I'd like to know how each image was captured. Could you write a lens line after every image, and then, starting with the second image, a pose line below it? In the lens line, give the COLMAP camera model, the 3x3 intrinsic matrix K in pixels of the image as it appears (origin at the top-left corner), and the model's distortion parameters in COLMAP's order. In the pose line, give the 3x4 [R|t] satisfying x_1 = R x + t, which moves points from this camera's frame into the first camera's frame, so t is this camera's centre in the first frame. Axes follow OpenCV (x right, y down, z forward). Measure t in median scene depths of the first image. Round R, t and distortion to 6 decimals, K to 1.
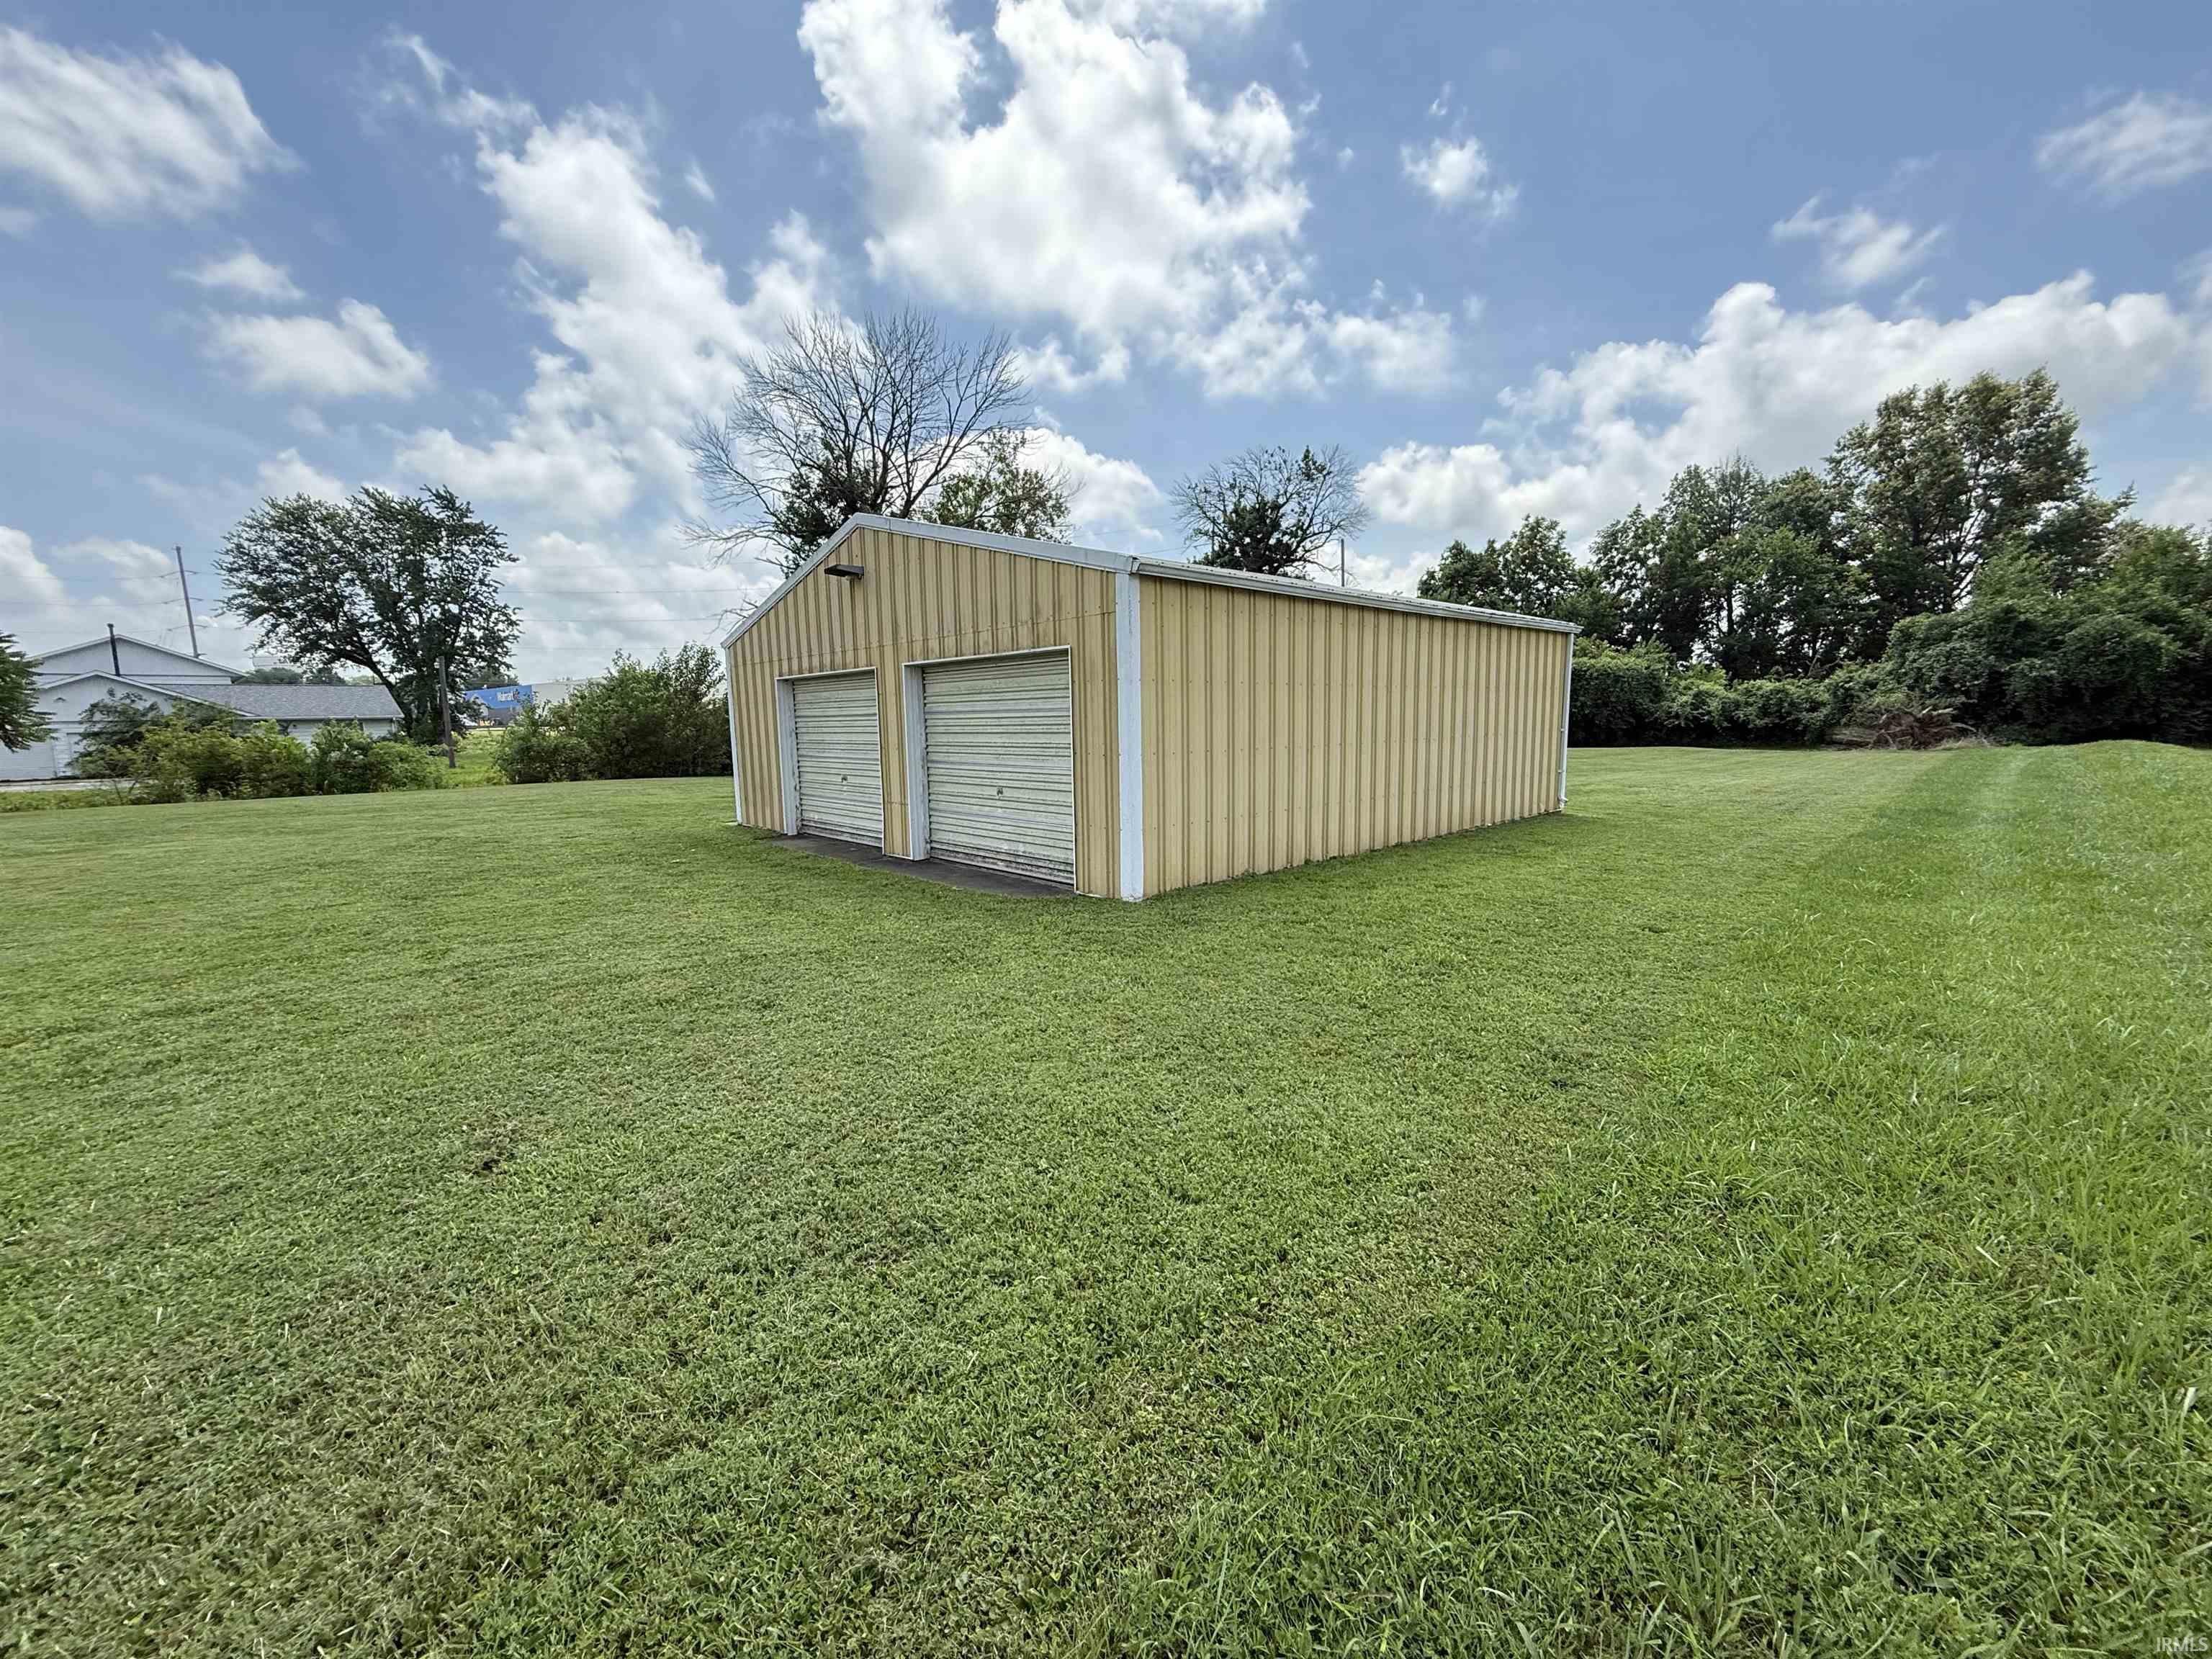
lens RADIAL K [[870.7, 0, 1106.0], [0, 870.7, 829.5], [0, 0, 1]] dist [0.000774, 0.000247]
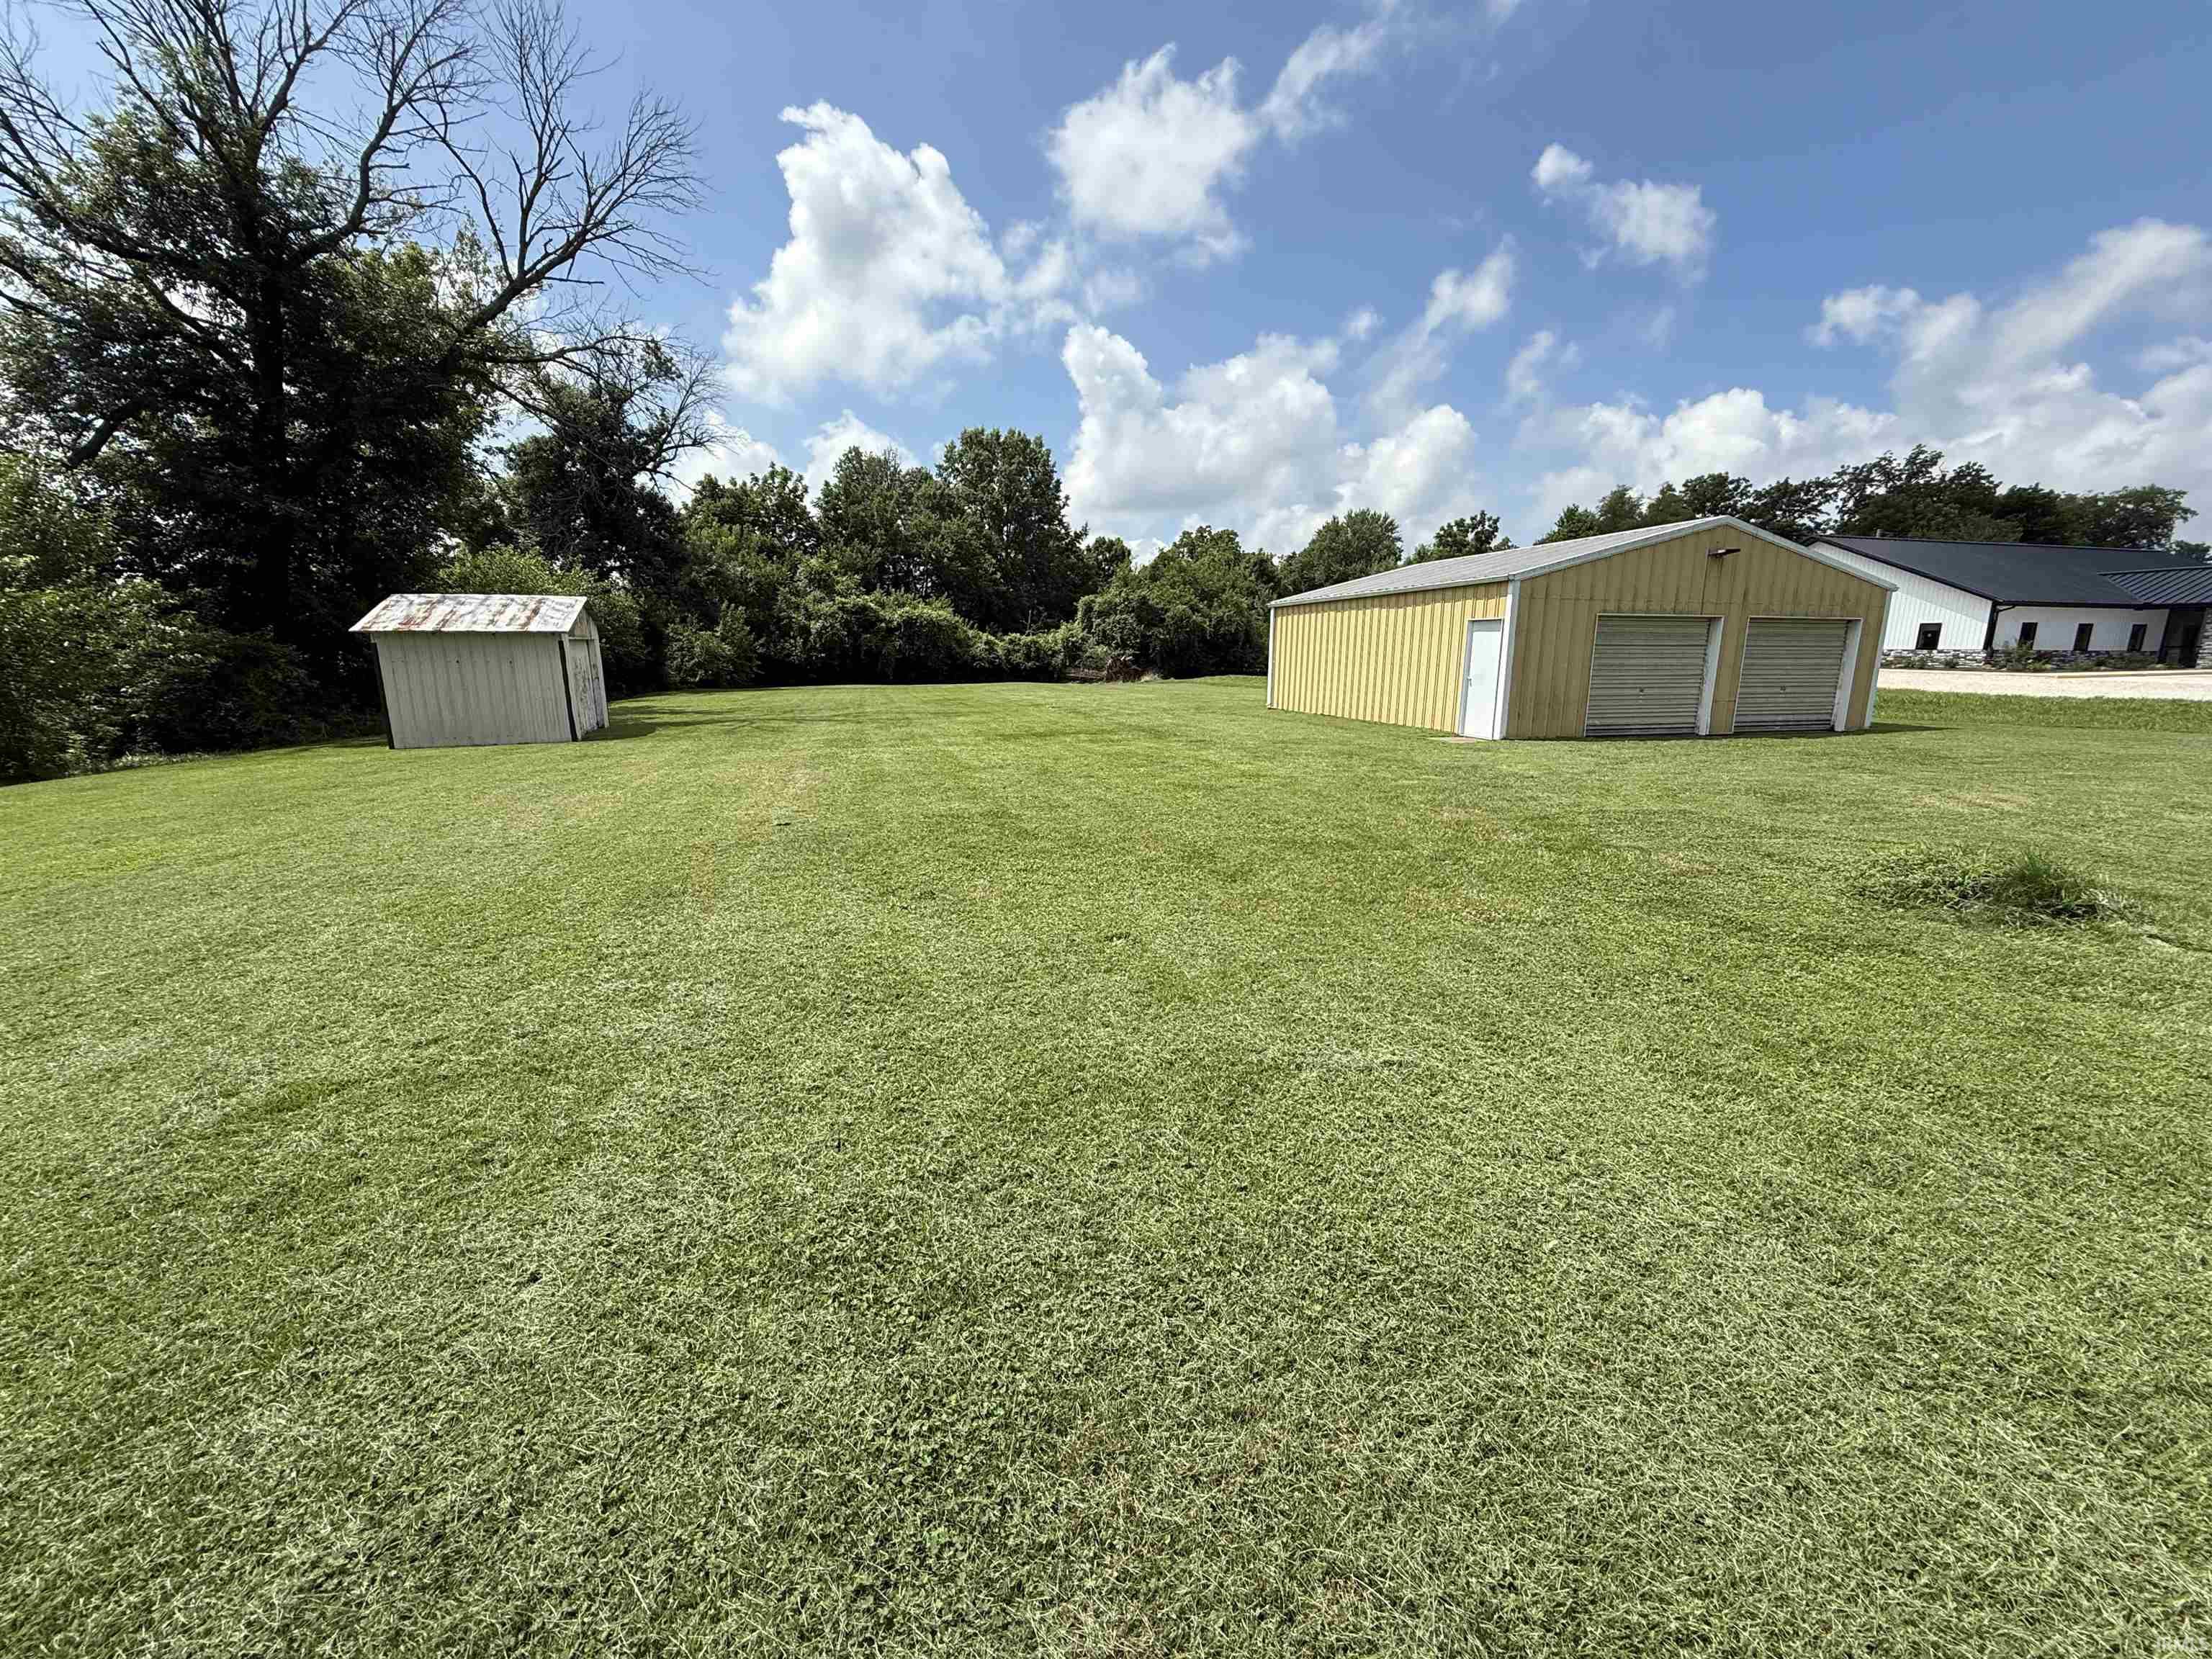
lens RADIAL K [[870.7, 0, 1106.0], [0, 870.7, 829.5], [0, 0, 1]] dist [0.000774, 0.000247]
pose [[0.466255, -0.156082, 0.870772, -0.442948], [0.101452, 0.987252, 0.122638, -0.022008], [-0.878814, 0.031161, 0.476146, 0.246291]]
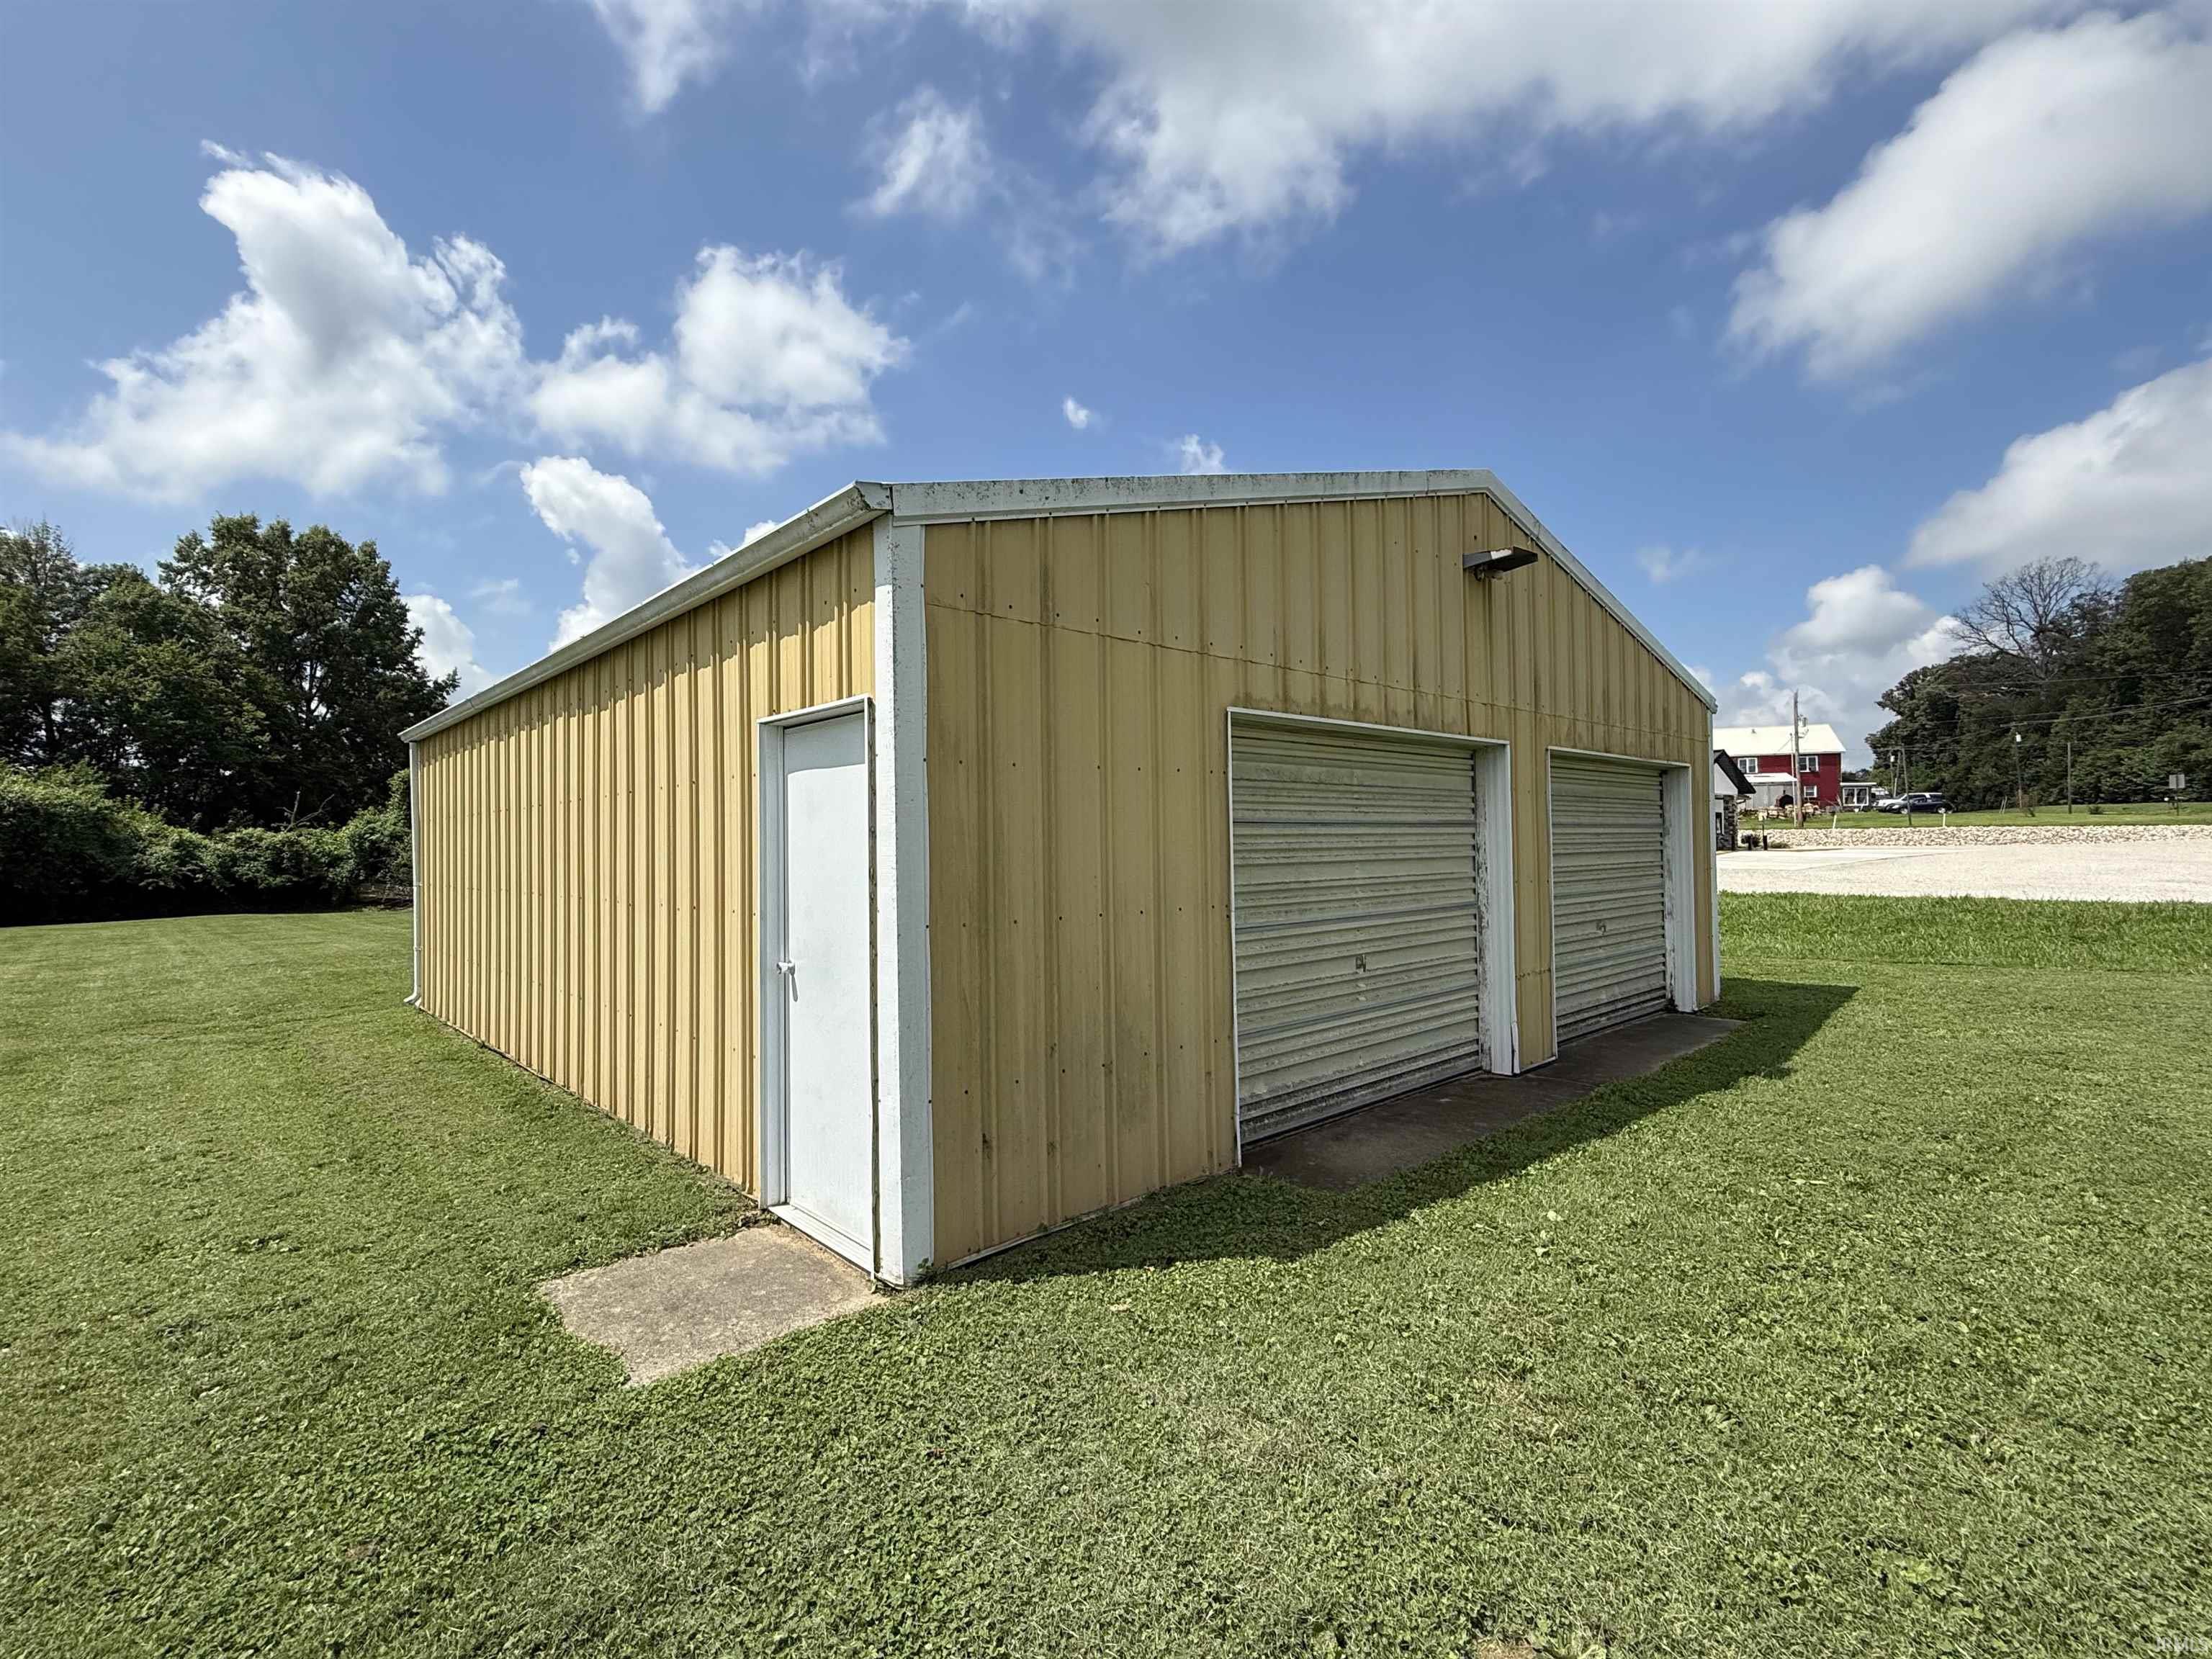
lens RADIAL K [[1026.7, 0, 1106.0], [0, 1026.7, 829.5], [0, 0, 1]] dist [-0.000740, -0.000145]
pose [[0.002536, 0.034983, 0.999385, -0.185653], [0.143712, 0.989001, -0.034984, -0.028440], [-0.989616, 0.143712, -0.002519, 0.250982]]
